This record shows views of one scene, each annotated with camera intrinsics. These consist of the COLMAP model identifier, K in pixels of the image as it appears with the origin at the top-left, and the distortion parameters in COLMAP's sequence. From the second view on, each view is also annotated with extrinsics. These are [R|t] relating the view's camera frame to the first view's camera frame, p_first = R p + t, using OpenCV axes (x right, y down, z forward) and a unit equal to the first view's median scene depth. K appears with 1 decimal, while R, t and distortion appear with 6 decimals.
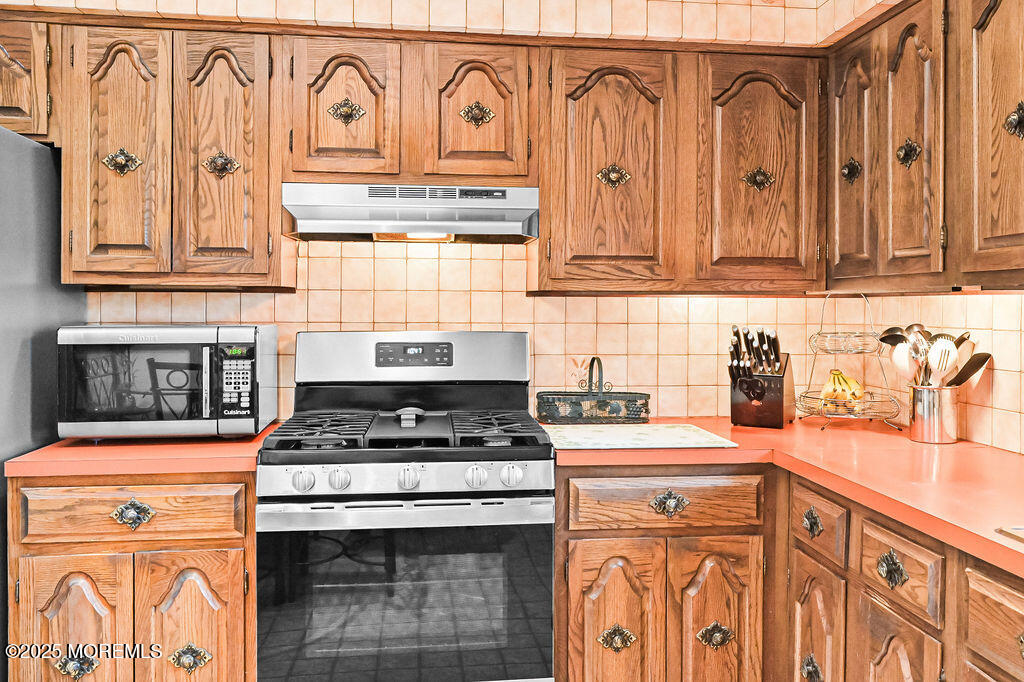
lens RADIAL K [[784.8, 0, 496.5], [0, 784.8, 302.9], [0, 0, 1]] dist [0.001905, 0.002765]
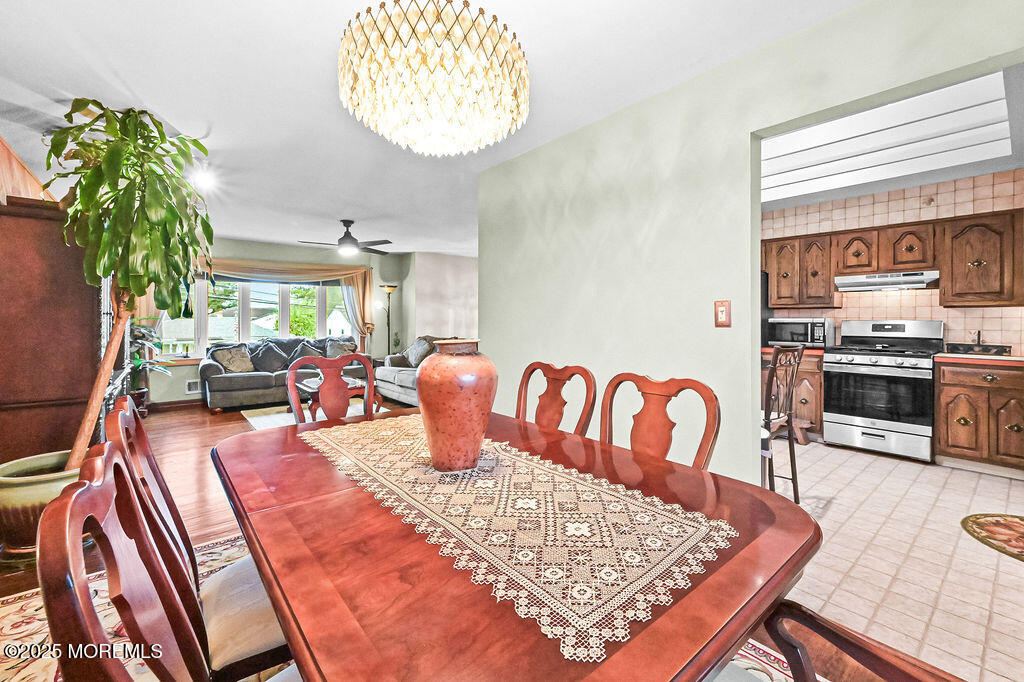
lens RADIAL K [[420.8, 0, 527.3], [0, 420.8, 321.5], [0, 0, 1]] dist [0.007178, 0.000839]
pose [[0.565875, 0.004317, -0.824479, 0.506450], [0.003185, 0.999967, 0.007422, 0.026672], [0.824485, -0.006826, 0.565843, -1.196015]]
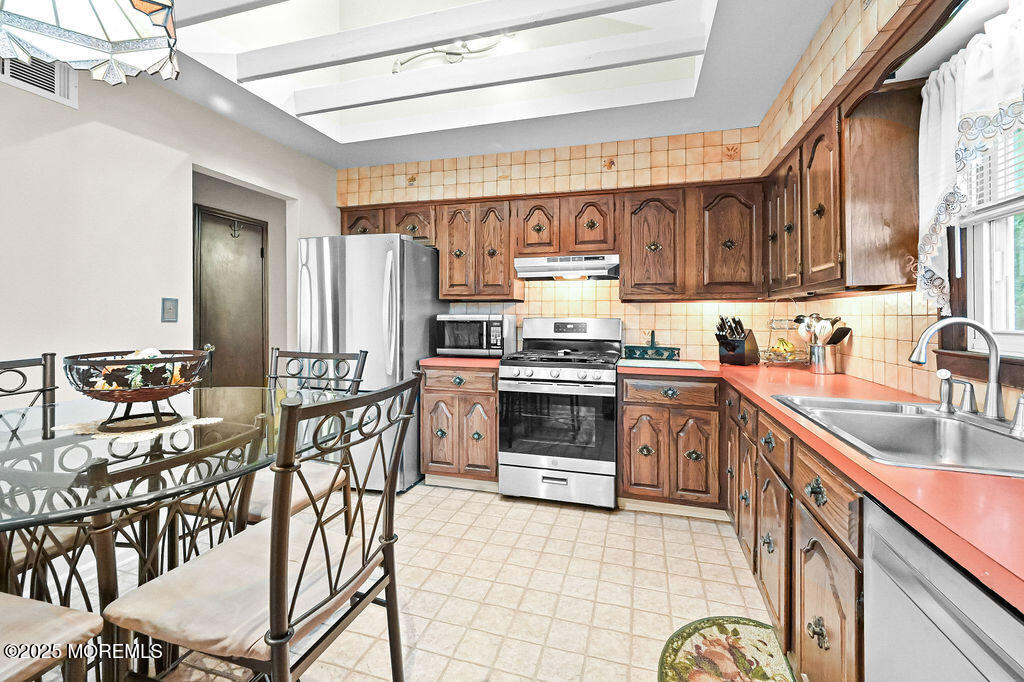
lens RADIAL K [[420.8, 0, 514.4], [0, 420.8, 312.7], [0, 0, 1]] dist [0.007178, 0.000839]
pose [[0.923988, -0.002357, -0.382413, 0.250208], [-0.001008, 0.999963, -0.008599, 0.035273], [0.382419, 0.008331, 0.923951, -0.258761]]
